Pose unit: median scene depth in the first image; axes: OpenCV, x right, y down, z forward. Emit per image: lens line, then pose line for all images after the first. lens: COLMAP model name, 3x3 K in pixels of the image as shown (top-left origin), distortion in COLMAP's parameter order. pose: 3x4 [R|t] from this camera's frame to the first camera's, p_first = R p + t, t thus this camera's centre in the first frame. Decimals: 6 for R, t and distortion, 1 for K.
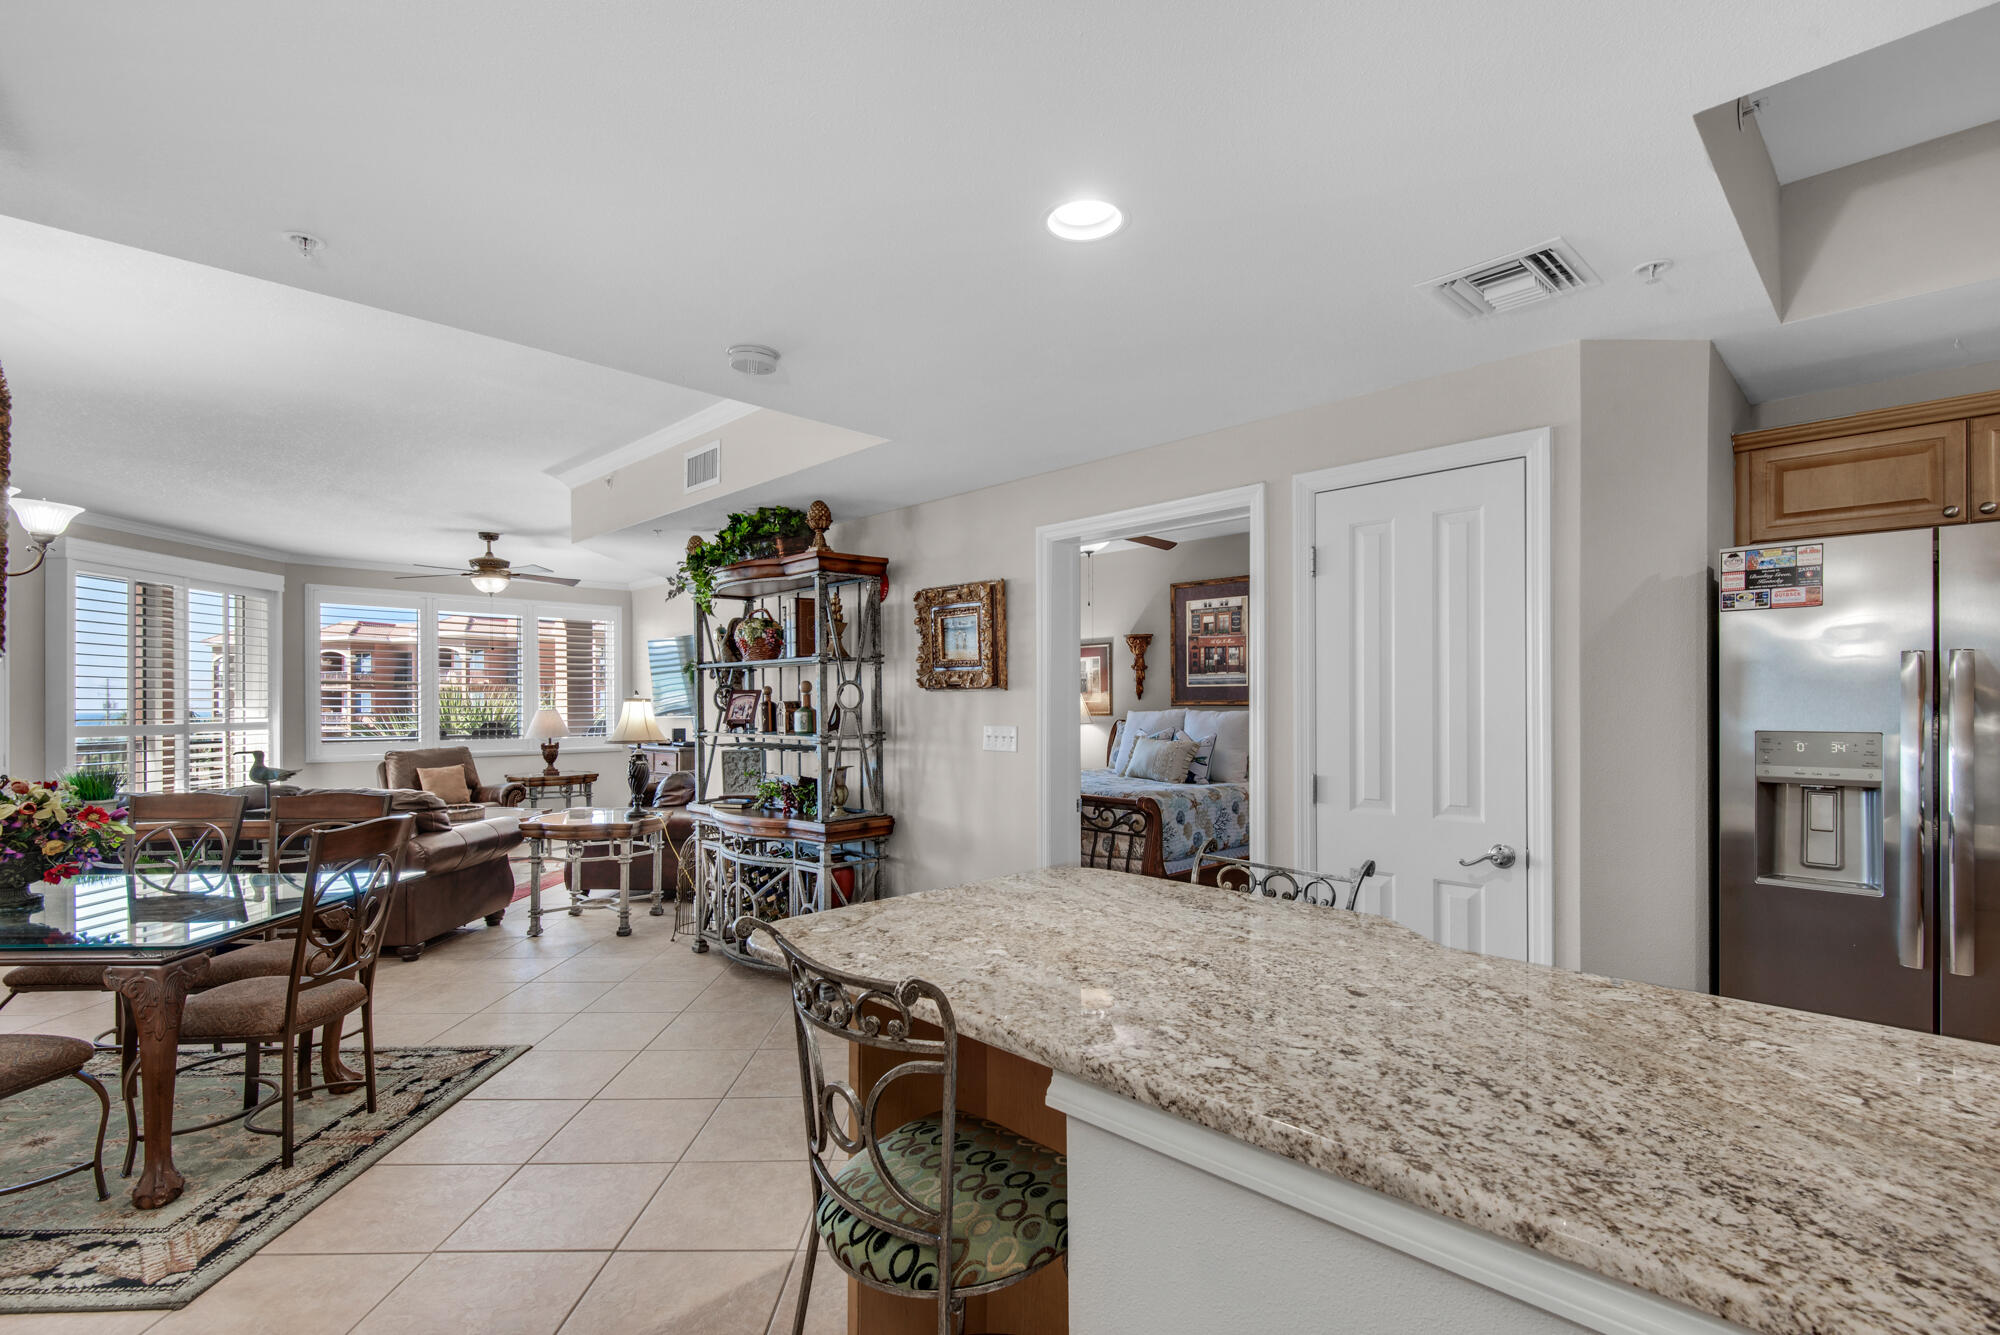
lens RADIAL K [[921.0, 0, 1005.3], [0, 921.0, 705.6], [0, 0, 1]] dist [0.016061, -0.000931]
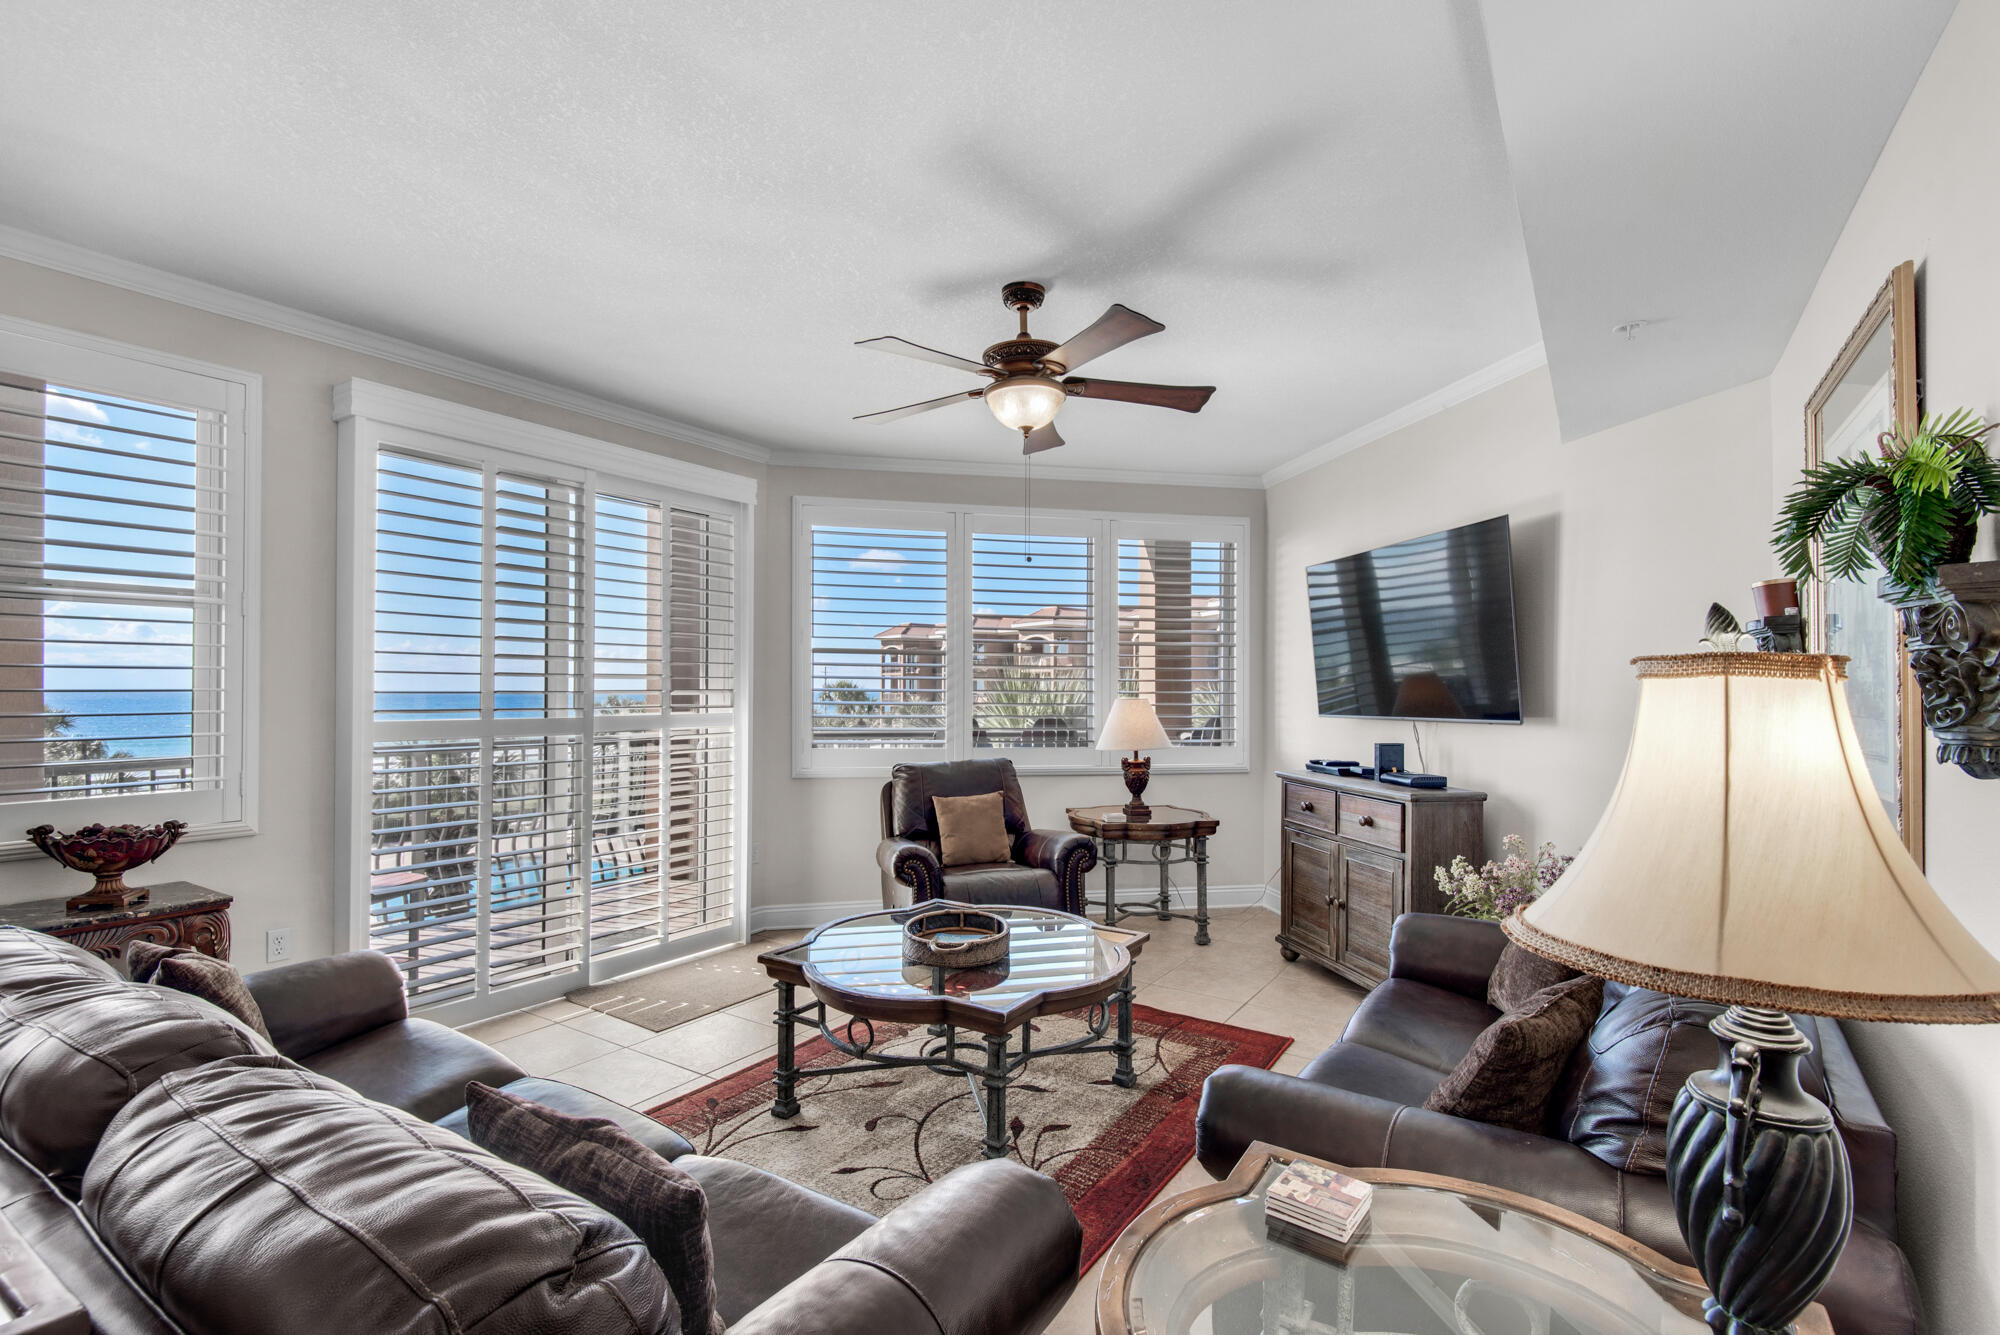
lens RADIAL K [[918.6, 0, 997.1], [0, 918.6, 685.6], [0, 0, 1]] dist [-0.004048, -0.001055]
pose [[0.831208, 0.006459, -0.555925, -0.487048], [-0.008944, 0.999958, -0.001755, -0.002537], [0.555890, 0.006431, 0.831231, 0.942784]]
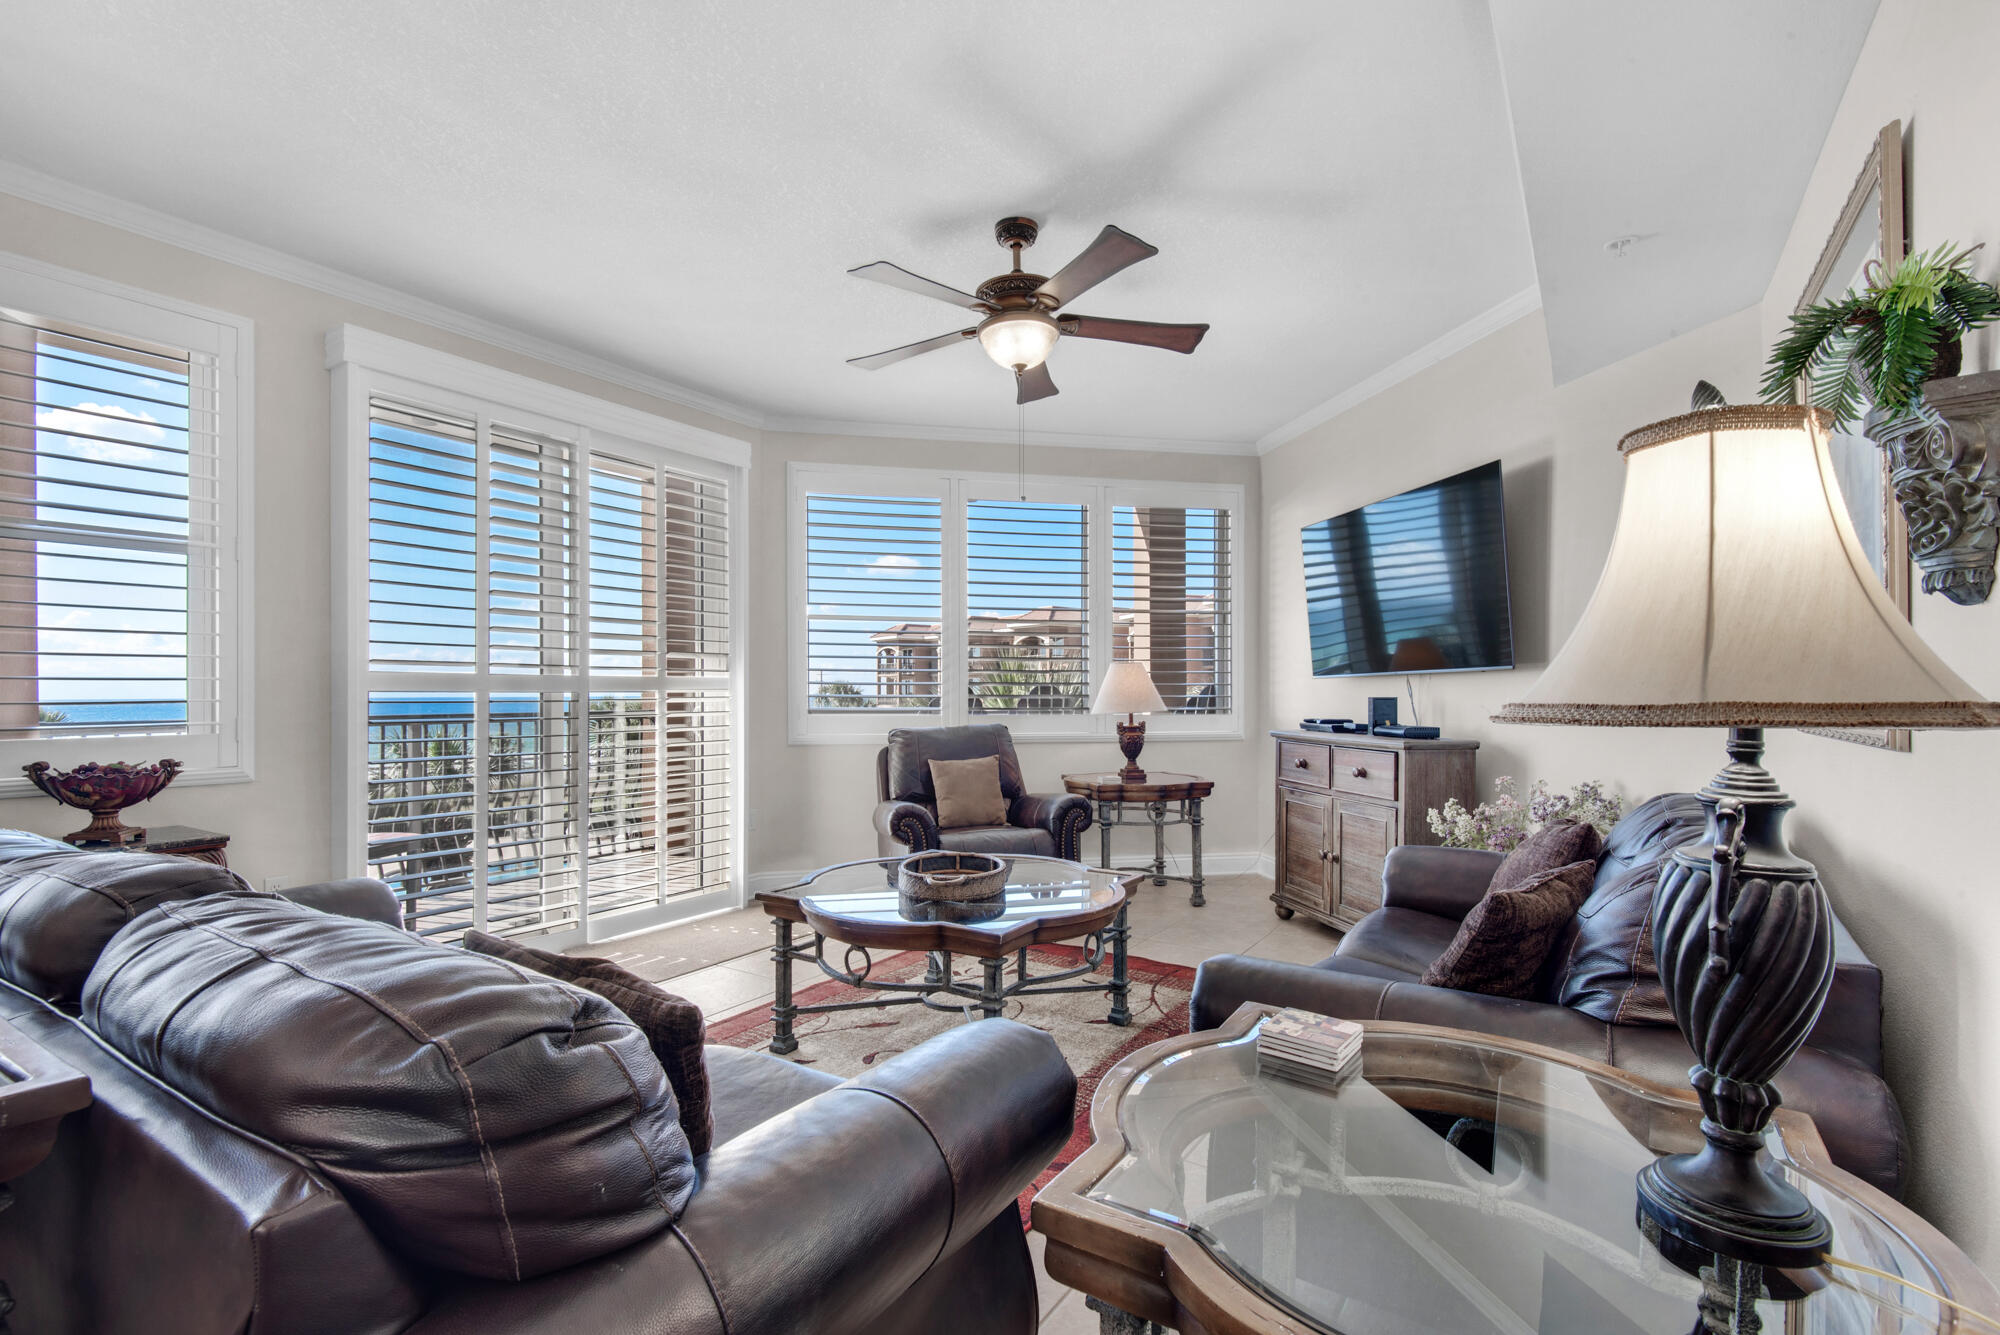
lens RADIAL K [[916.3, 0, 996.5], [0, 916.3, 697.1], [0, 0, 1]] dist [-0.002973, -0.001645]
pose [[0.833421, 0.008129, -0.552579, -0.485771], [-0.004728, 0.999960, 0.007580, 0.040662], [0.552618, -0.003704, 0.833426, 0.942492]]
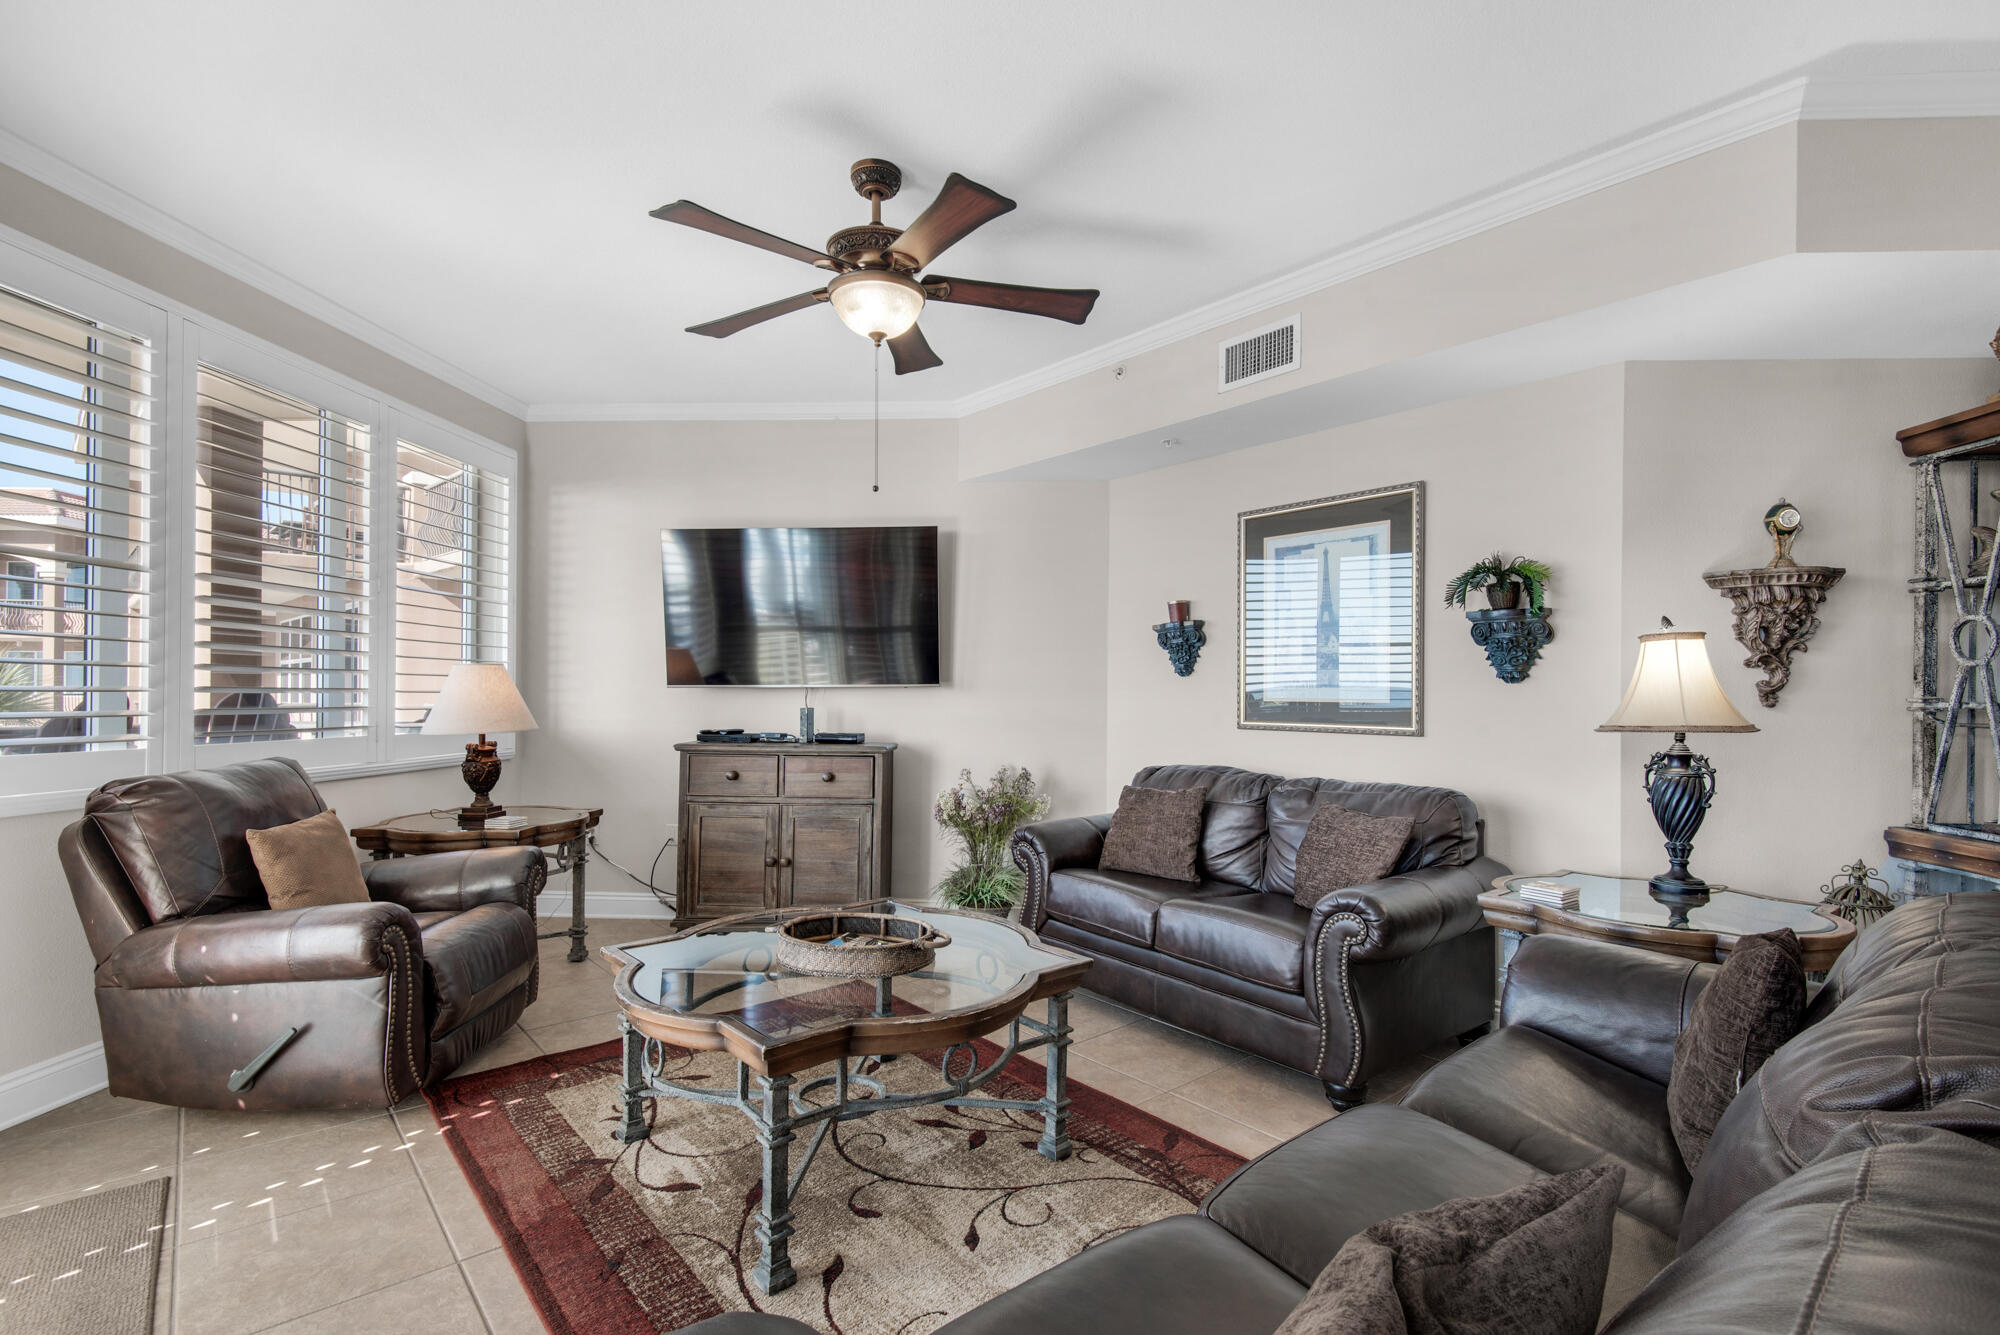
lens RADIAL K [[900.2, 0, 1038.6], [0, 900.2, 694.9], [0, 0, 1]] dist [0.000211, -0.000092]
pose [[0.747768, 0.011418, 0.663862, -1.091098], [-0.011899, 0.999922, -0.003794, 0.032577], [-0.663853, -0.005062, 0.747846, 1.013806]]
